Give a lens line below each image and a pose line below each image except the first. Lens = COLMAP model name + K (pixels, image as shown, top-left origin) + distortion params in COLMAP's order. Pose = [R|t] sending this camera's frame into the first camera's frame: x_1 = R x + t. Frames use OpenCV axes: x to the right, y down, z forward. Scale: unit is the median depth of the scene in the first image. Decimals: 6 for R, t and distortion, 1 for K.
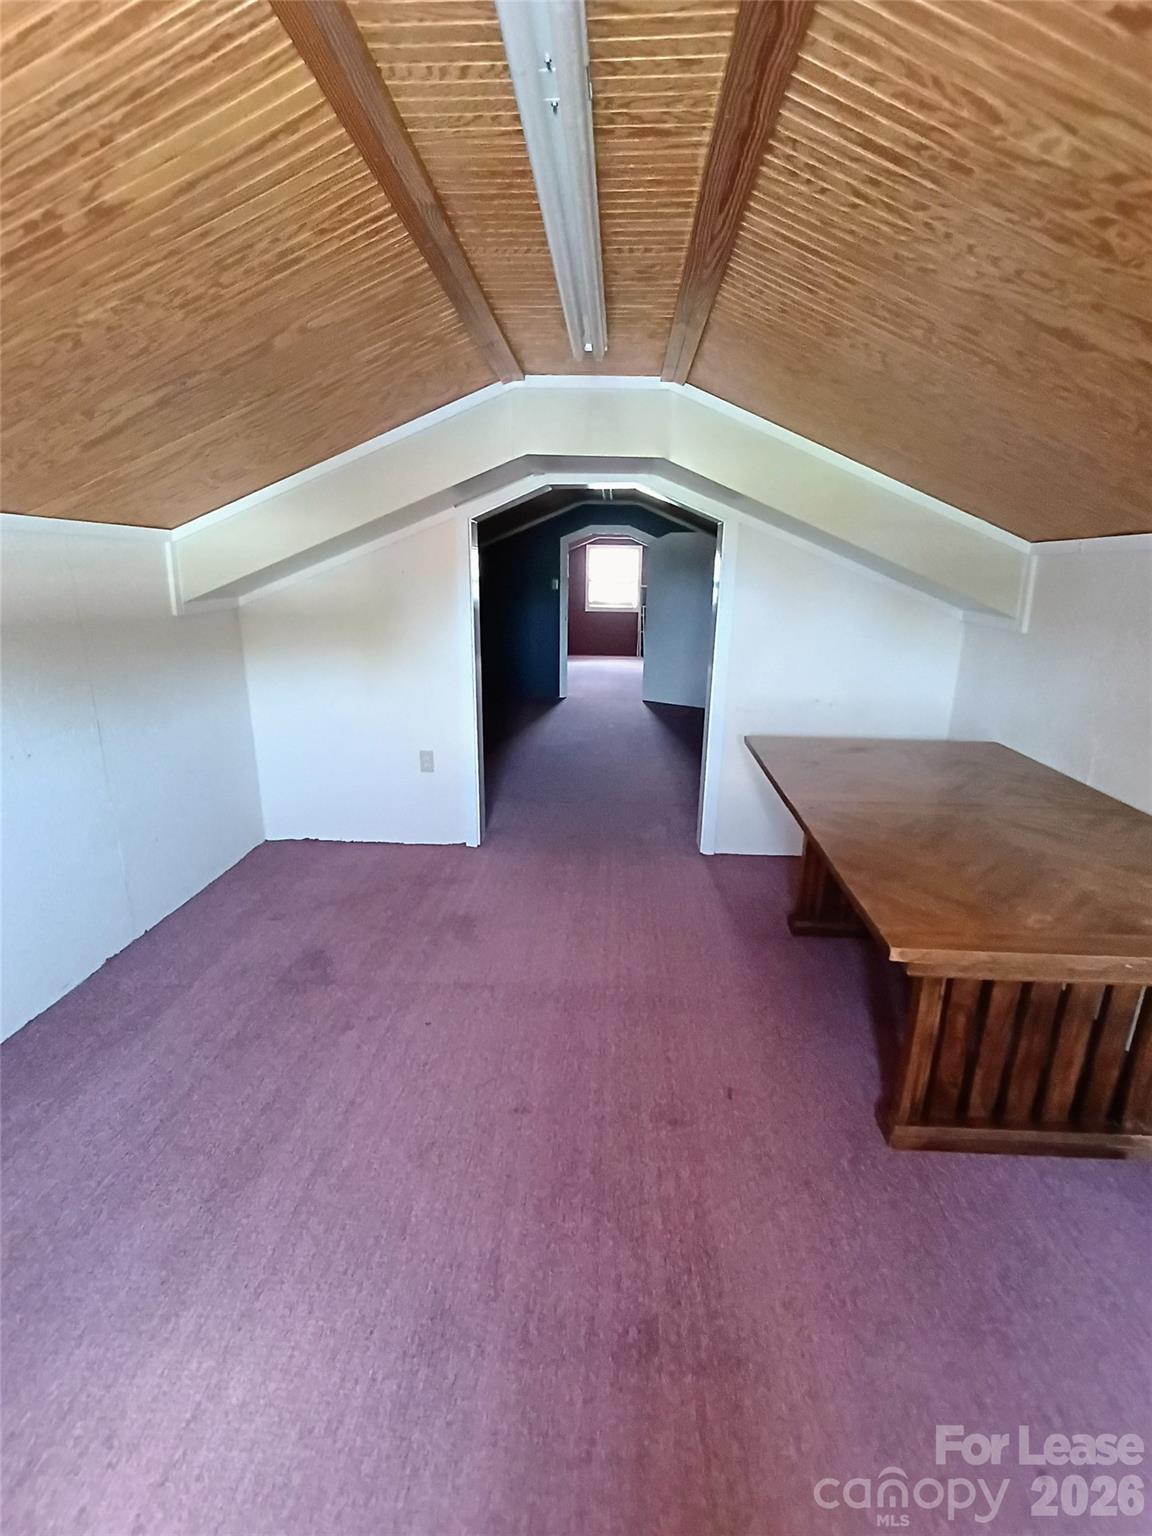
lens RADIAL K [[699.0, 0, 576.1], [0, 699.0, 769.6], [0, 0, 1]] dist [-0.011575, 0.000694]
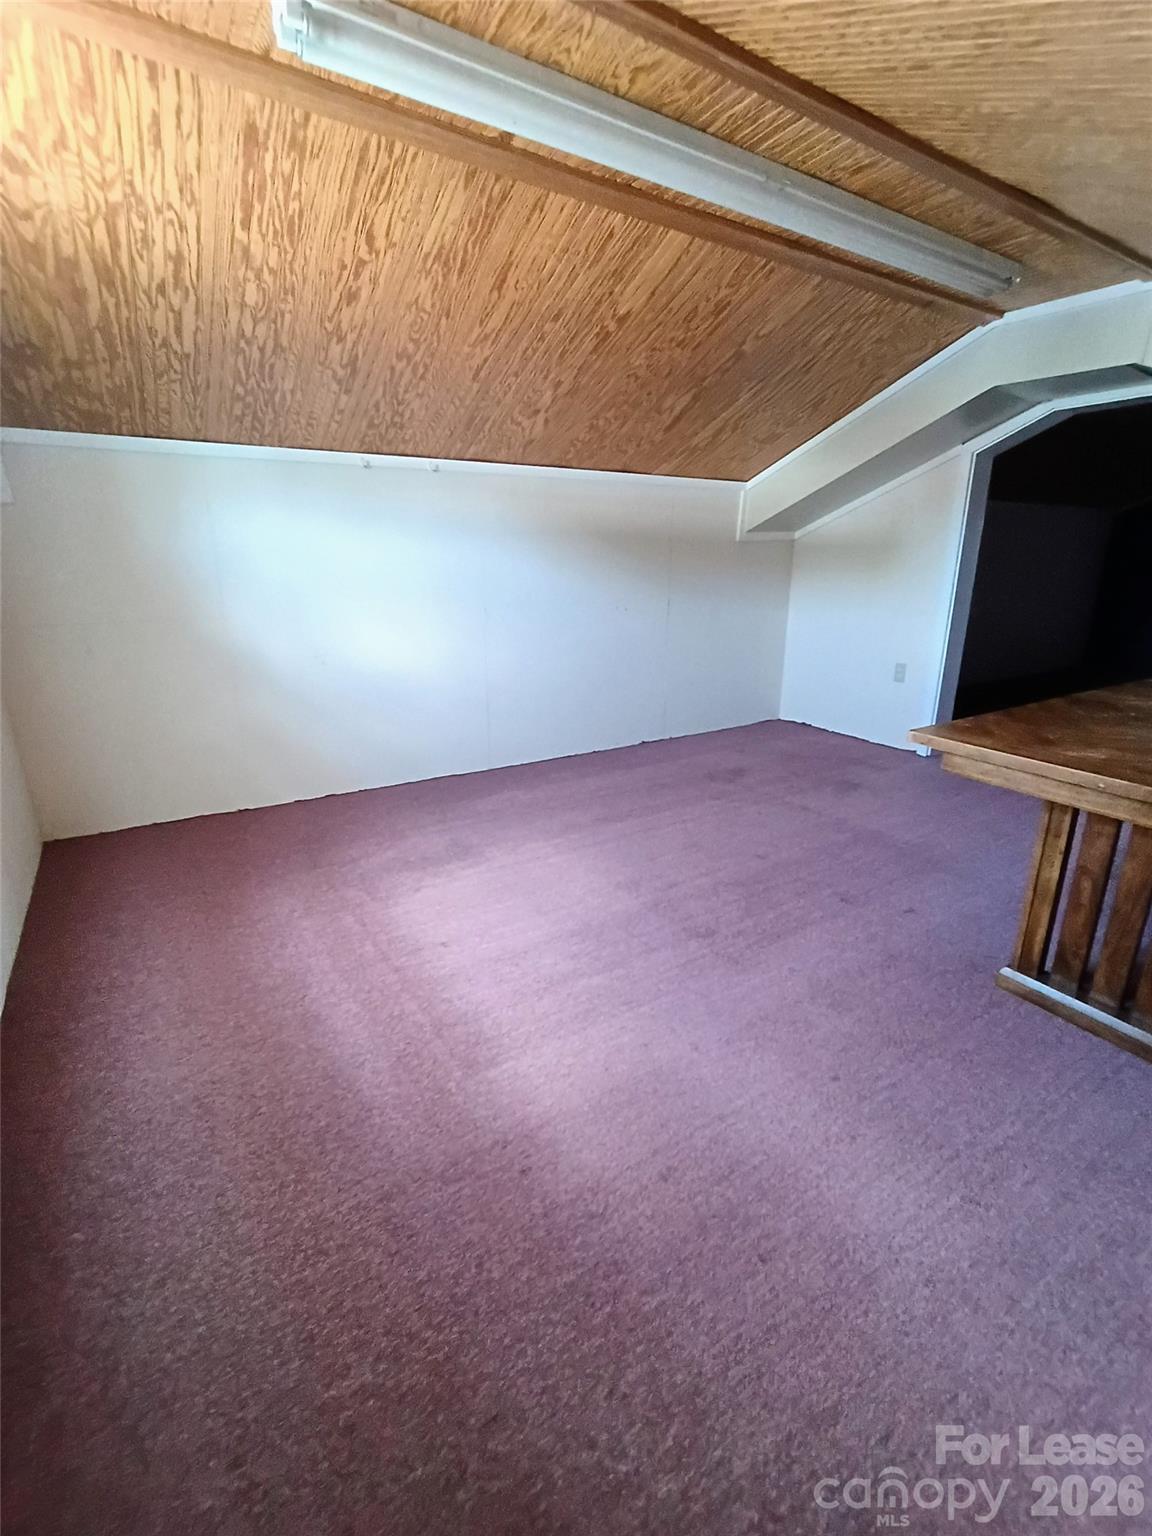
lens RADIAL K [[699.0, 0, 578.8], [0, 699.0, 766.7], [0, 0, 1]] dist [-0.011575, 0.000694]
pose [[0.571857, 0.234453, -0.786137, 0.803814], [-0.220987, 0.966892, 0.127609, 0.205147], [0.790028, 0.100752, 0.604735, -0.198735]]
